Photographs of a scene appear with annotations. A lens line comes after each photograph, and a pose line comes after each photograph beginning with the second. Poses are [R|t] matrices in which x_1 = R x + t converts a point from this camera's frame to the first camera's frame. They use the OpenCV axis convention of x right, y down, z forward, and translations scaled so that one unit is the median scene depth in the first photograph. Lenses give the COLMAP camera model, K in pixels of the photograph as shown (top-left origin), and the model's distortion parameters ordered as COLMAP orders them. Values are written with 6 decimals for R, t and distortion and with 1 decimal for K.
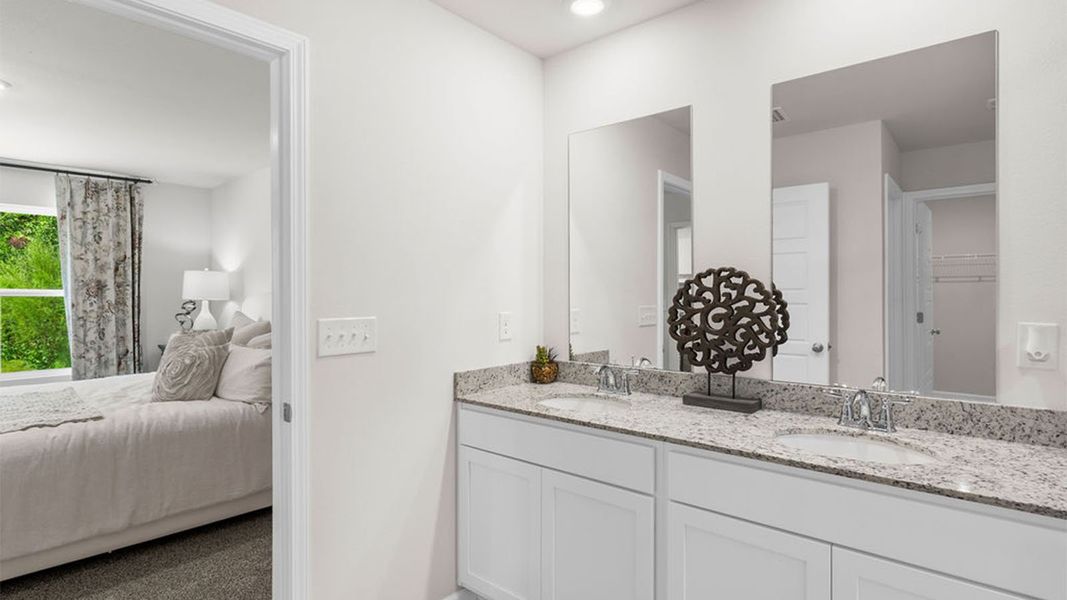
lens RADIAL K [[533.7, 0, 534.2], [0, 533.7, 279.7], [0, 0, 1]] dist [0.000328, 0.000636]
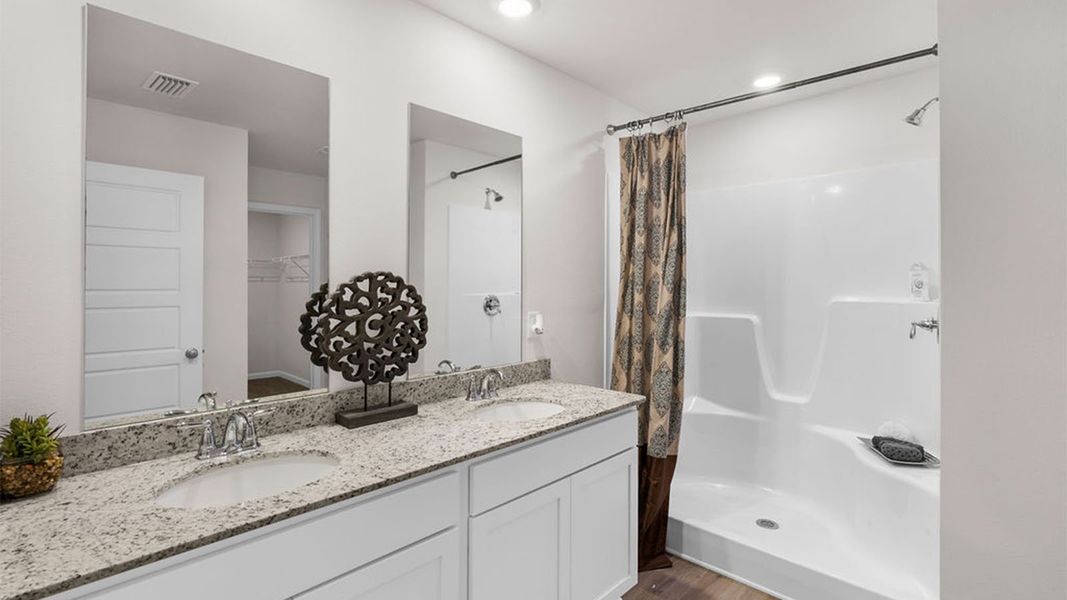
lens RADIAL K [[480.4, 0, 529.6], [0, 480.4, 280.8], [0, 0, 1]] dist [0.000714, -0.000643]
pose [[0.072949, 0.016770, 0.997195, -0.478288], [-0.023441, 0.999611, -0.015096, 0.000832], [-0.997060, -0.022274, 0.073314, 0.672757]]
